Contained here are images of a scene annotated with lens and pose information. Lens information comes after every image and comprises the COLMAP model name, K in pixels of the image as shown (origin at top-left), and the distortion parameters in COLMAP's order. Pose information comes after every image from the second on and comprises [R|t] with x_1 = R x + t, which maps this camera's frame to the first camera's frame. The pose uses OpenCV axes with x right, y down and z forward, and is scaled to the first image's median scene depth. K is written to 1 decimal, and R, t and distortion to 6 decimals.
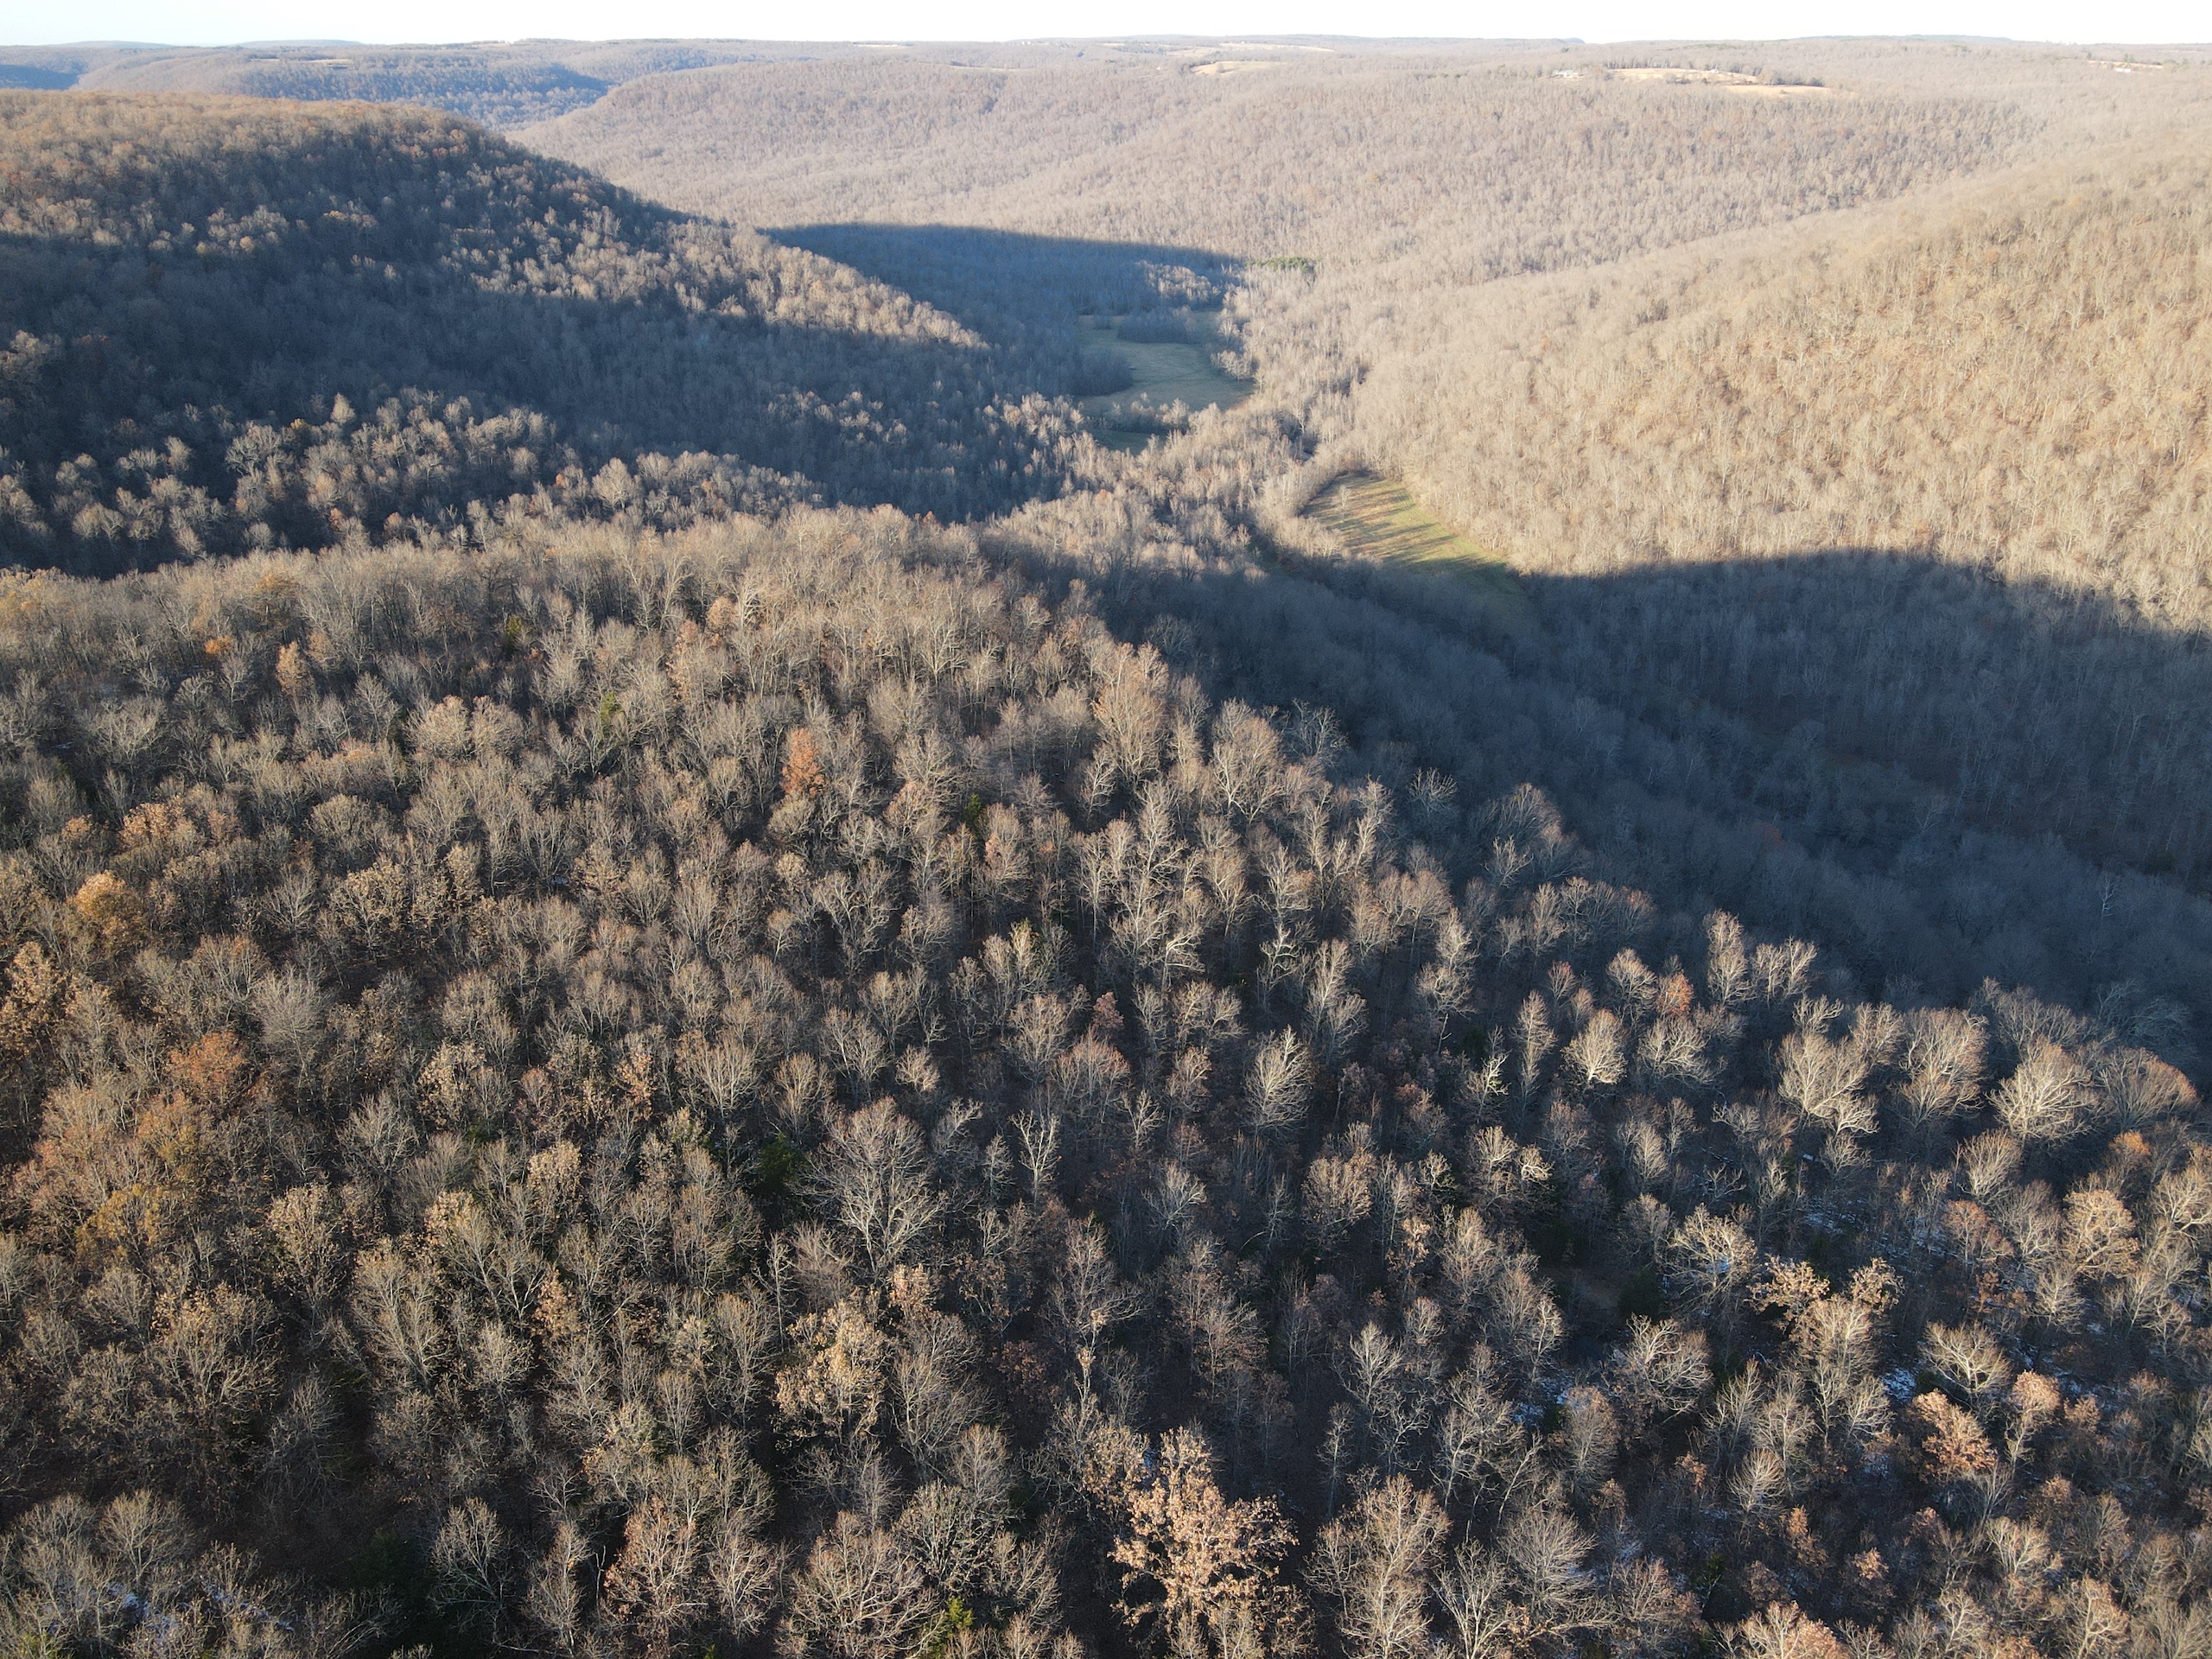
lens RADIAL K [[1619.9, 0, 1101.9], [0, 1619.9, 836.0], [0, 0, 1]] dist [0.015235, 0.000972]
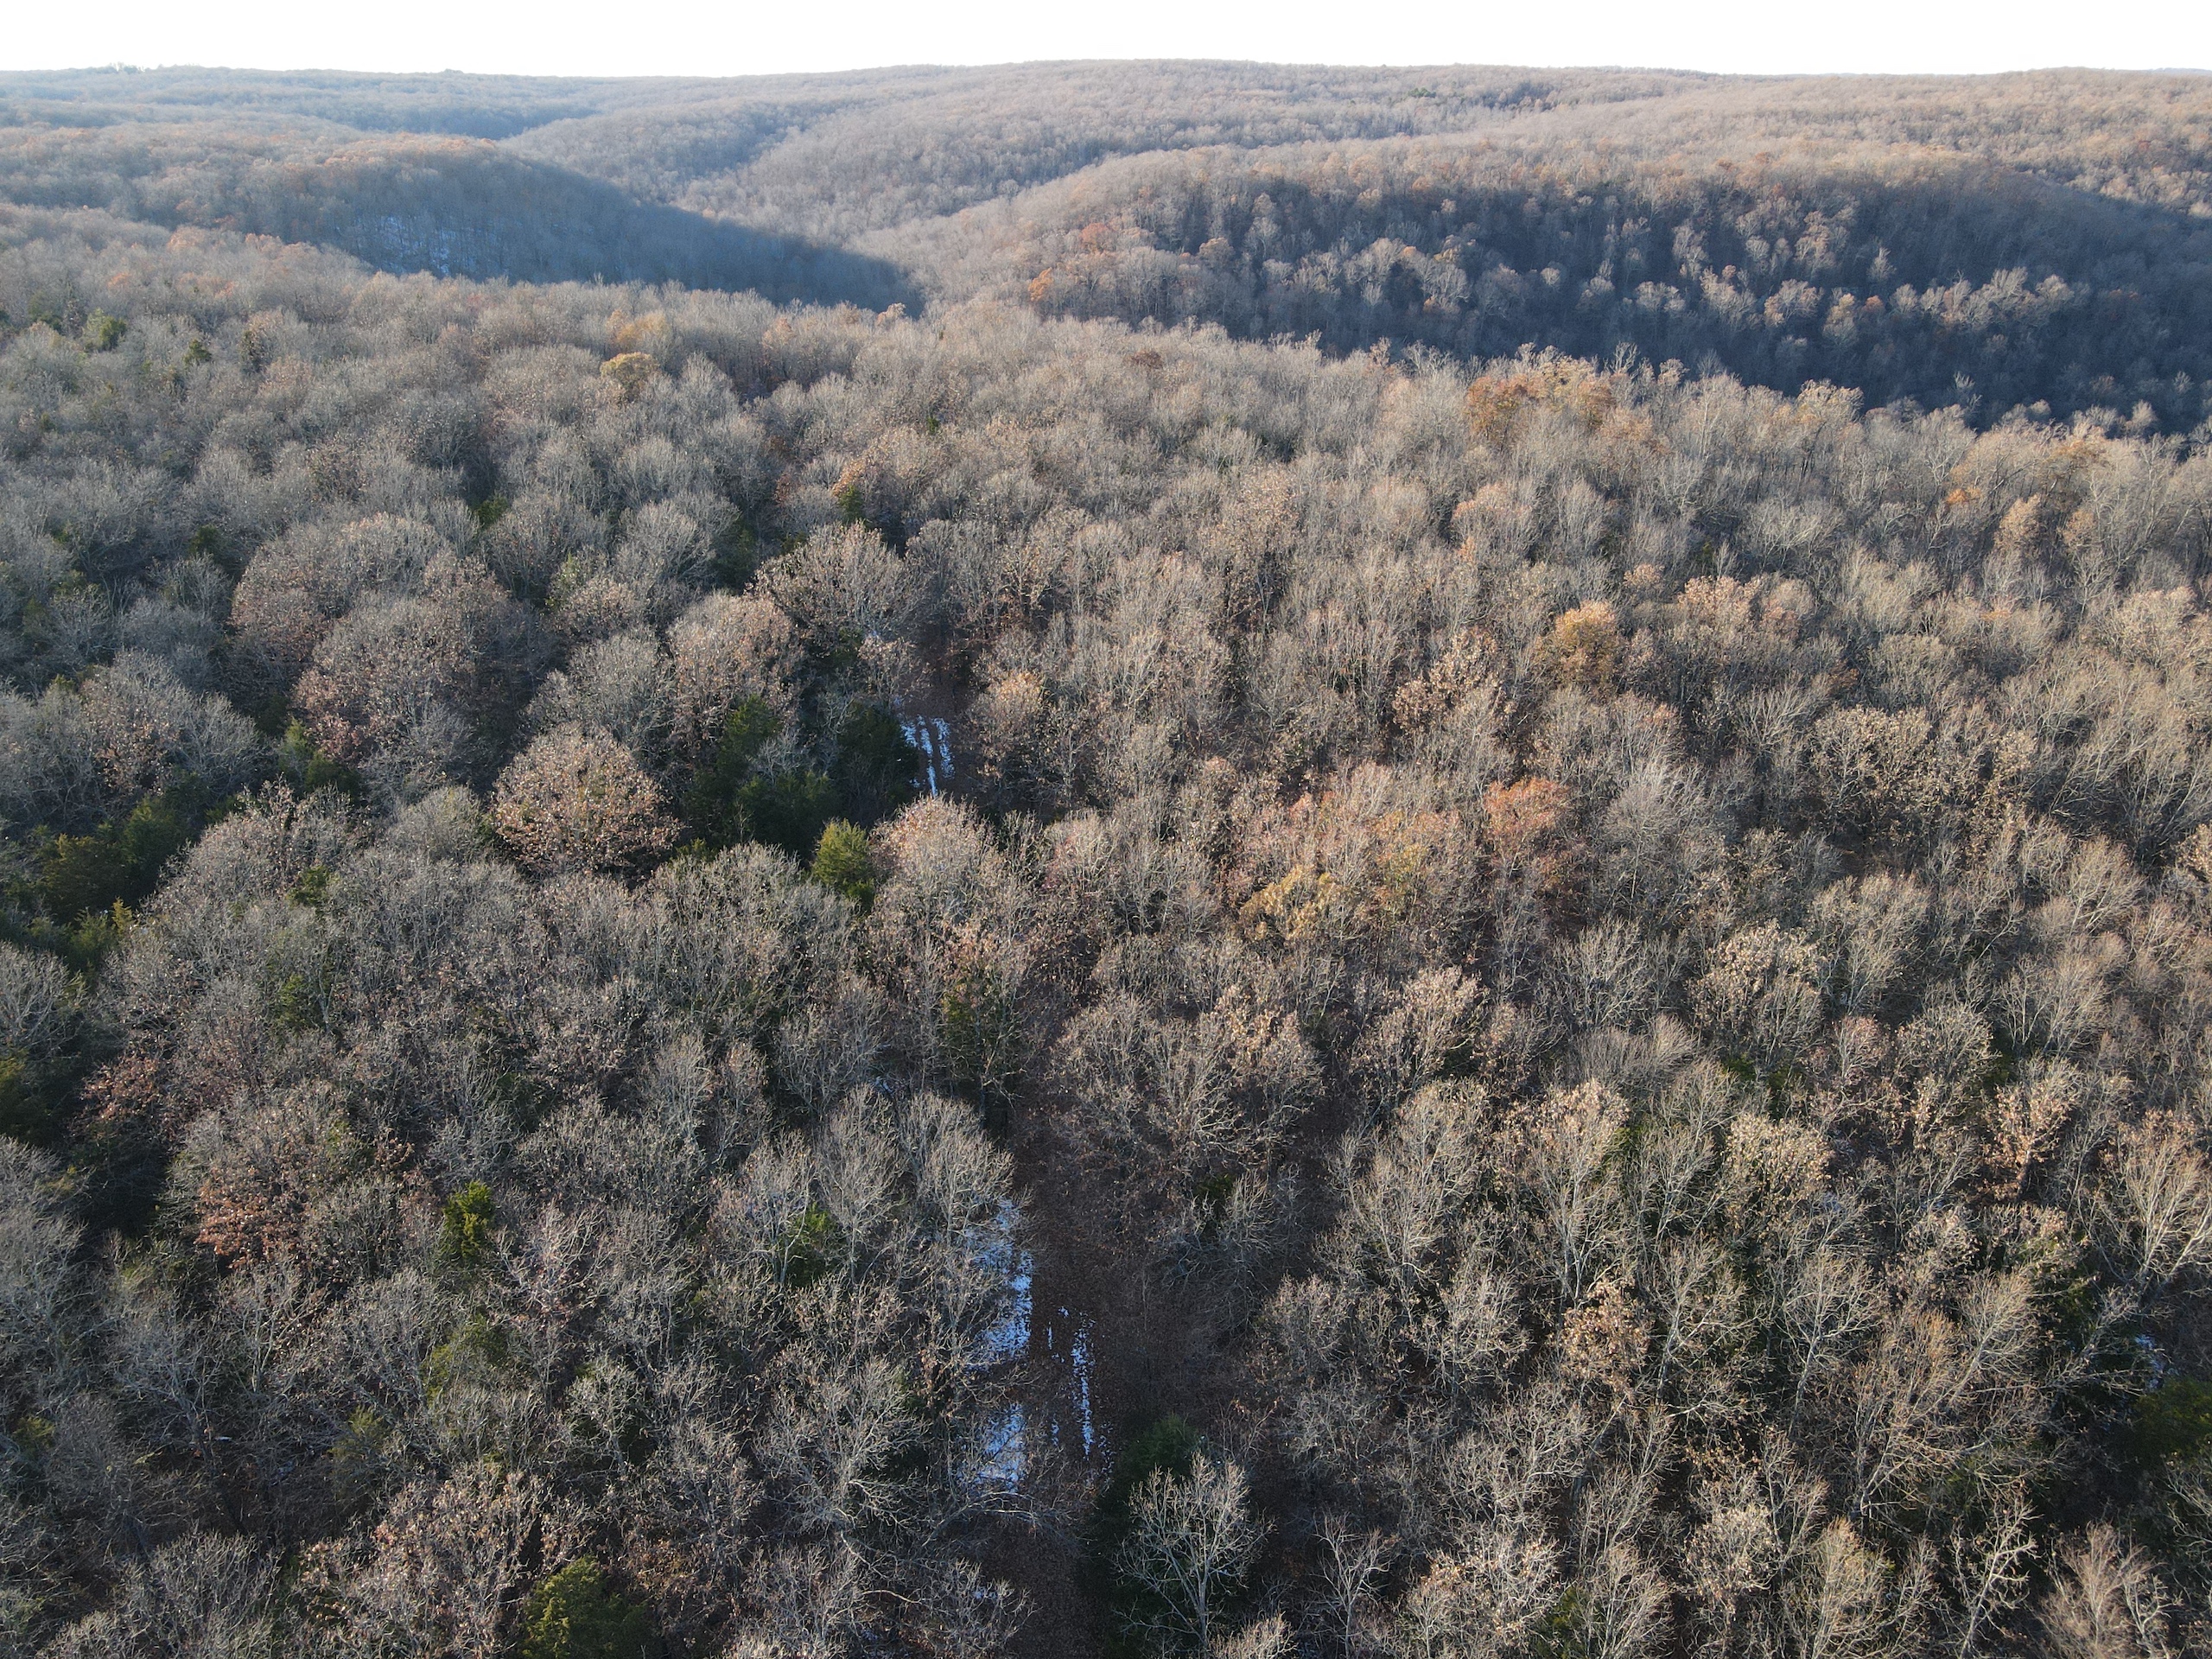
lens RADIAL K [[1619.9, 0, 1122.5], [0, 1619.9, 841.6], [0, 0, 1]] dist [0.015235, 0.000972]
pose [[0.454402, 0.383381, -0.804076, -0.018212], [-0.396625, 0.895313, 0.202740, 0.092890], [0.797626, 0.226791, 0.558890, 0.547724]]
